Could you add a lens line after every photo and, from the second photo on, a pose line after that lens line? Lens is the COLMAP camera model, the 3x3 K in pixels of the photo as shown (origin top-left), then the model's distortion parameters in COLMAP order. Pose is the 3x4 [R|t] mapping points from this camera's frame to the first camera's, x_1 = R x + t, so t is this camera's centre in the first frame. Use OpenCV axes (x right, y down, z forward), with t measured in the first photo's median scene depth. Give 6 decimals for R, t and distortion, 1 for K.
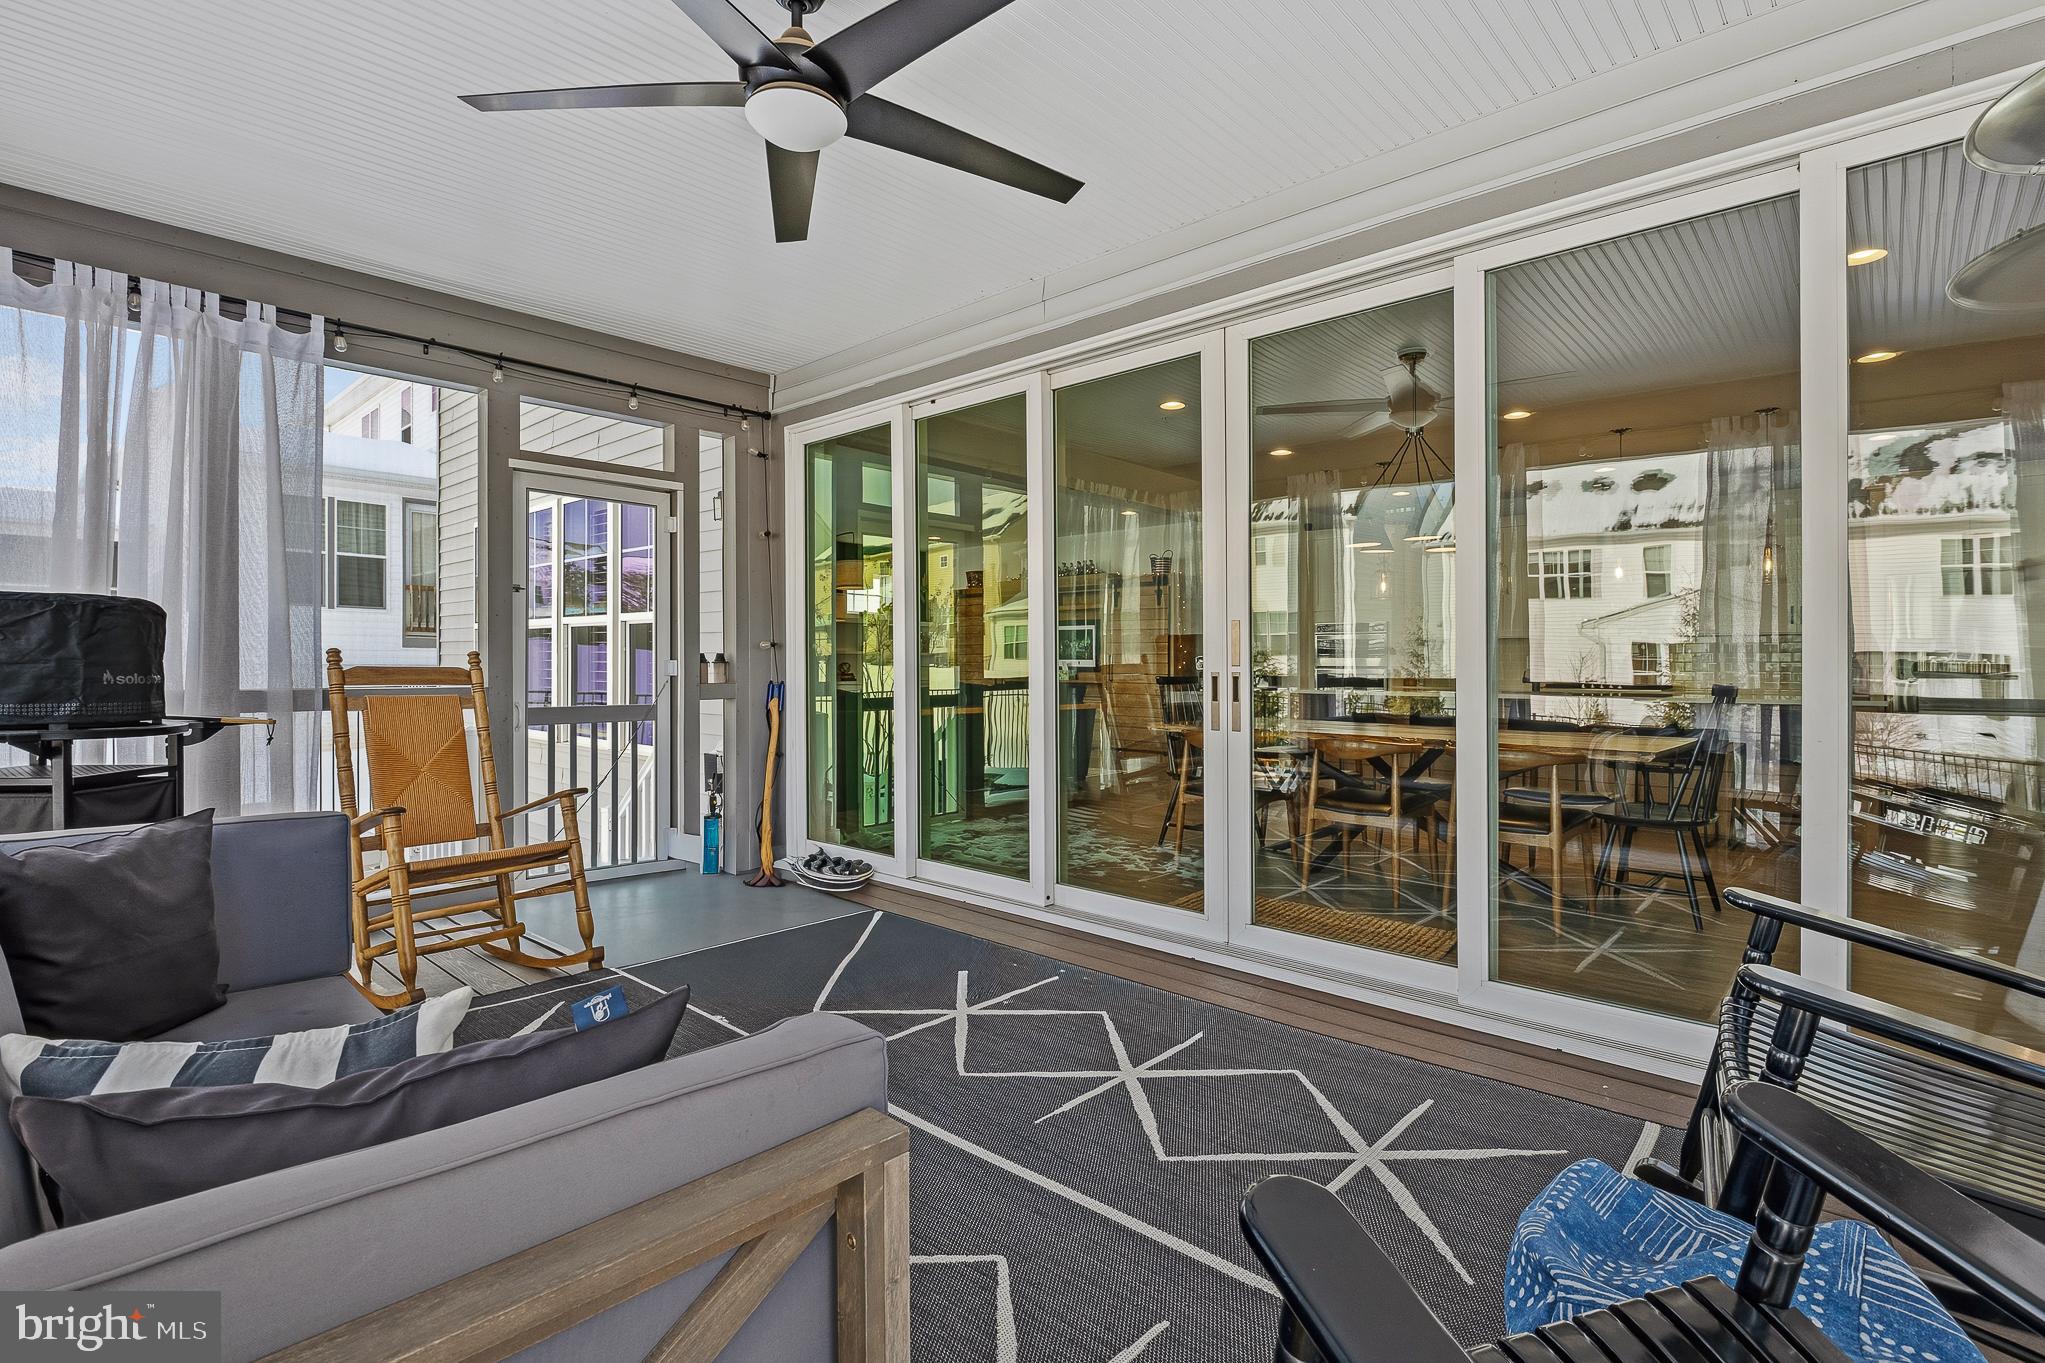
lens RADIAL K [[949.1, 0, 1031.6], [0, 949.1, 672.3], [0, 0, 1]] dist [-0.007581, -0.001664]
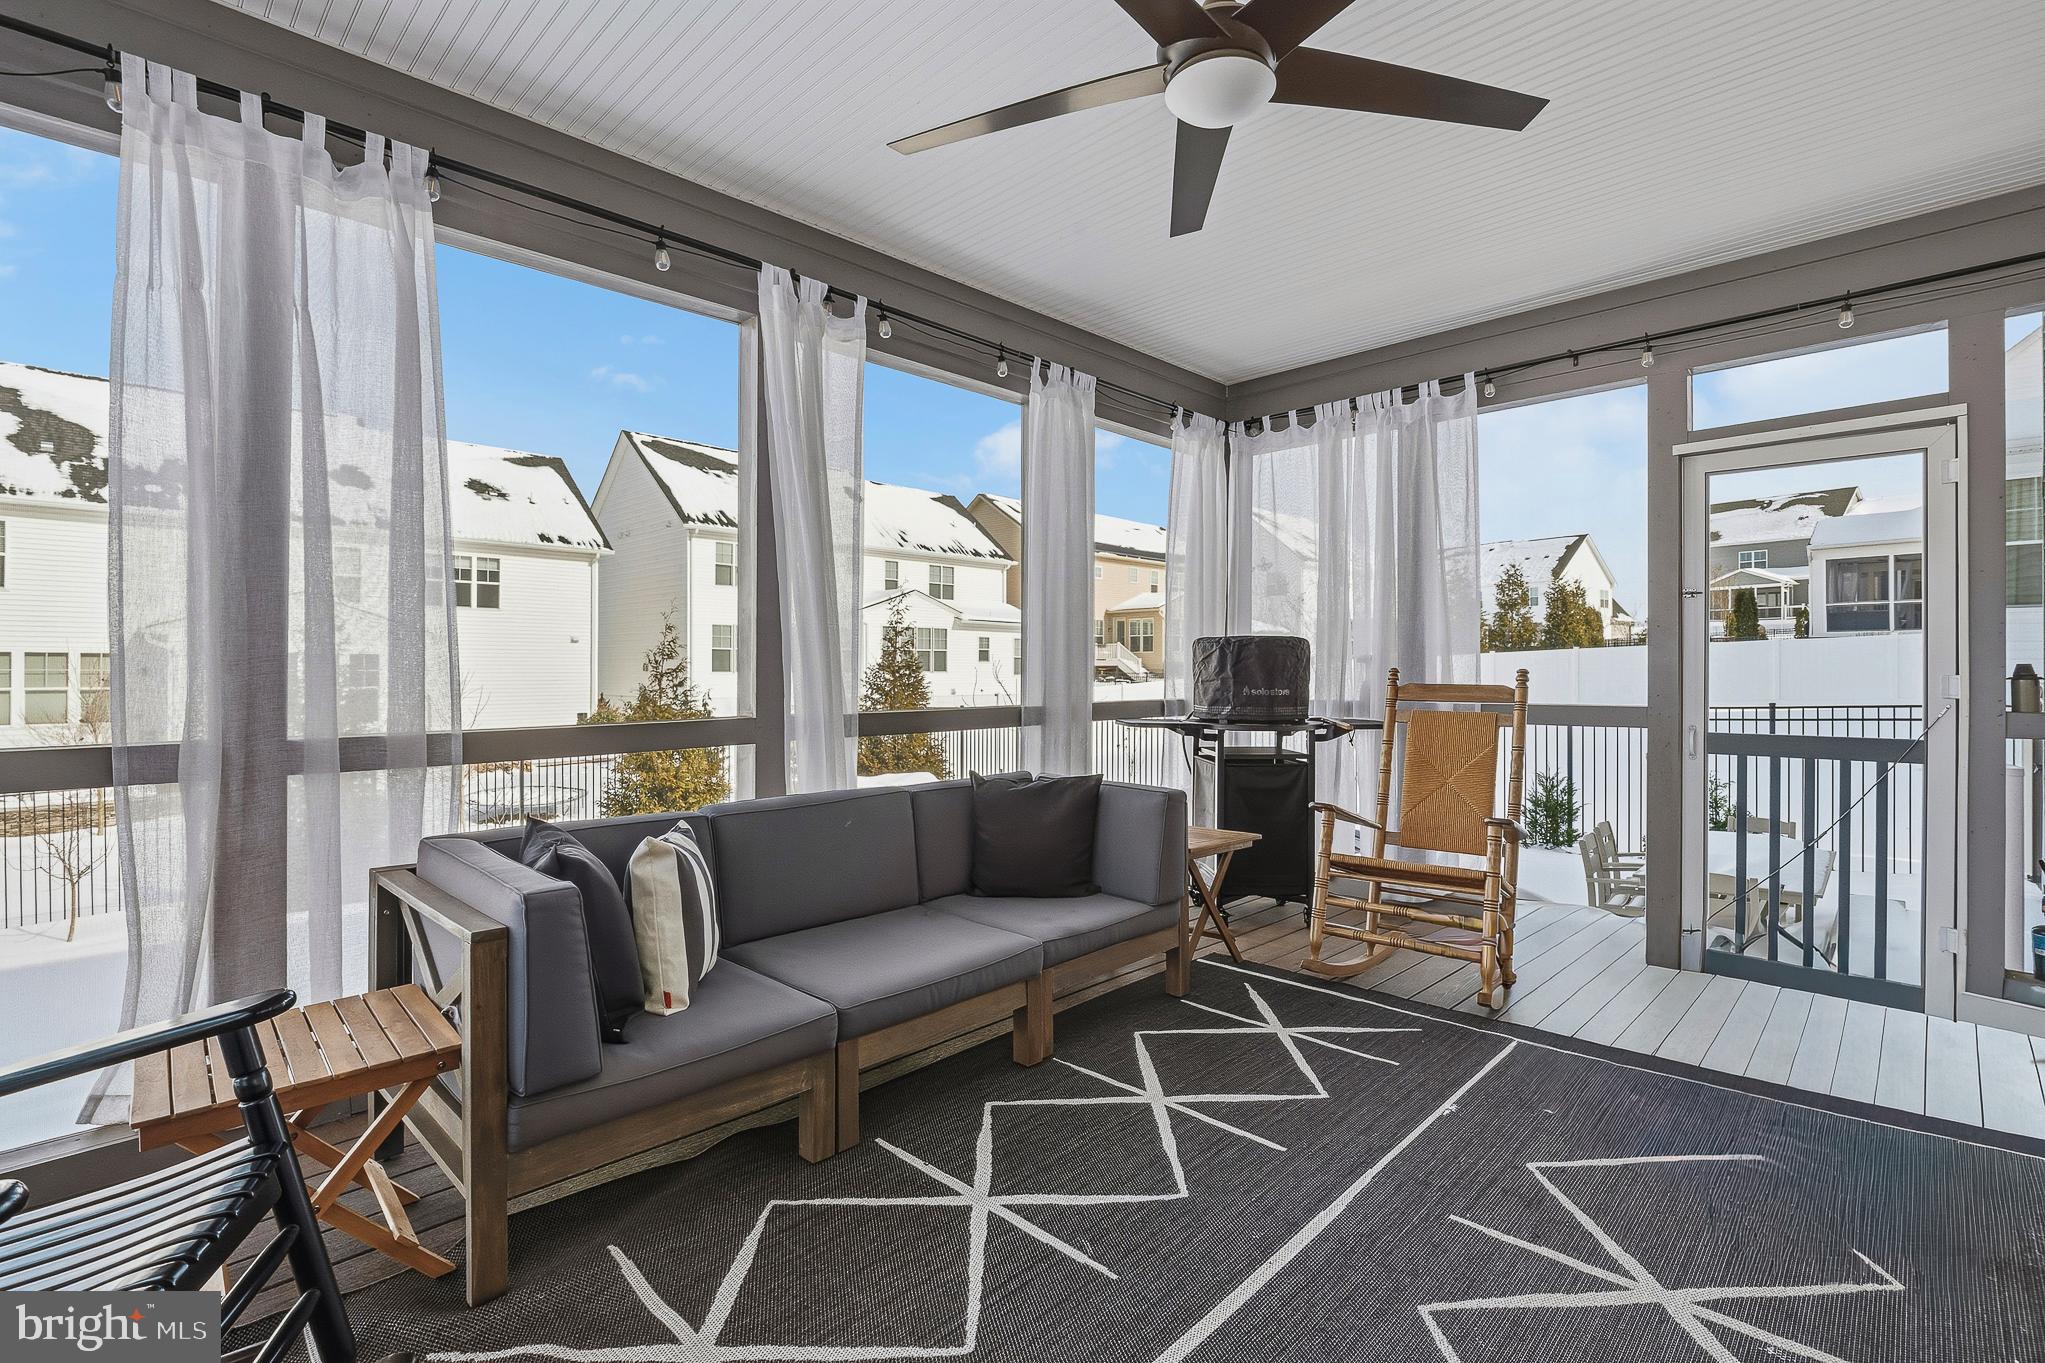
lens RADIAL K [[949.1, 0, 1007.0], [0, 949.1, 674.0], [0, 0, 1]] dist [-0.007581, -0.001664]
pose [[-0.027304, -0.002202, -0.999625, 0.390396], [-0.004988, 0.999985, -0.002067, -0.011701], [0.999615, 0.004930, -0.027315, 0.473675]]
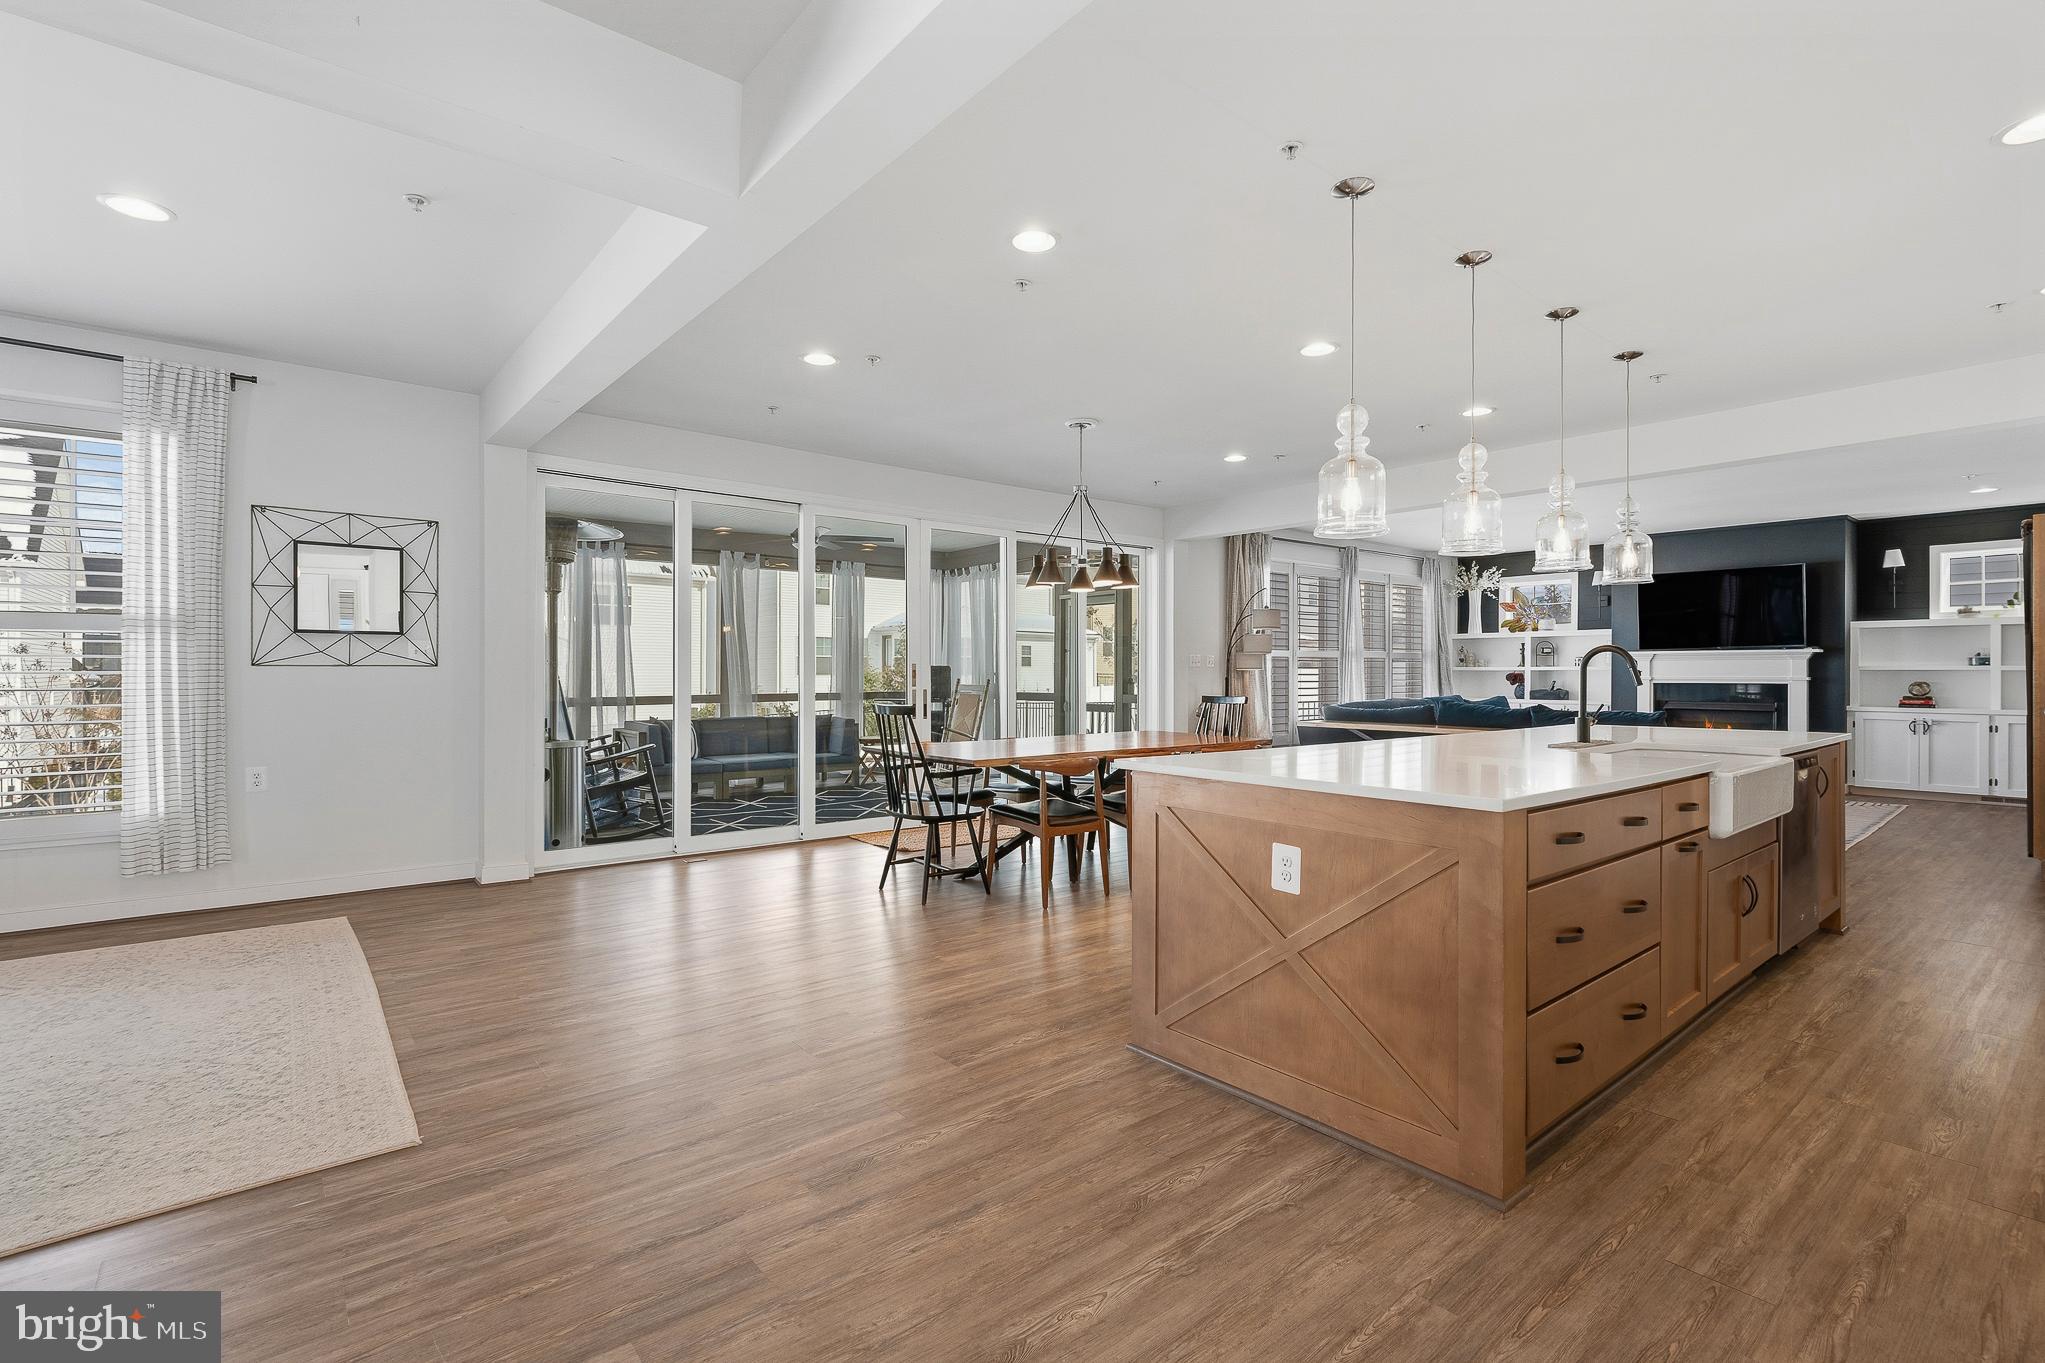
lens RADIAL K [[949.1, 0, 1008.2], [0, 949.1, 678.6], [0, 0, 1]] dist [-0.007581, -0.001664]
pose [[-0.137351, -0.000694, -0.990522, 2.056444], [-0.008076, 0.999967, 0.000419, -0.023090], [0.990490, 0.008057, -0.137352, 1.377807]]
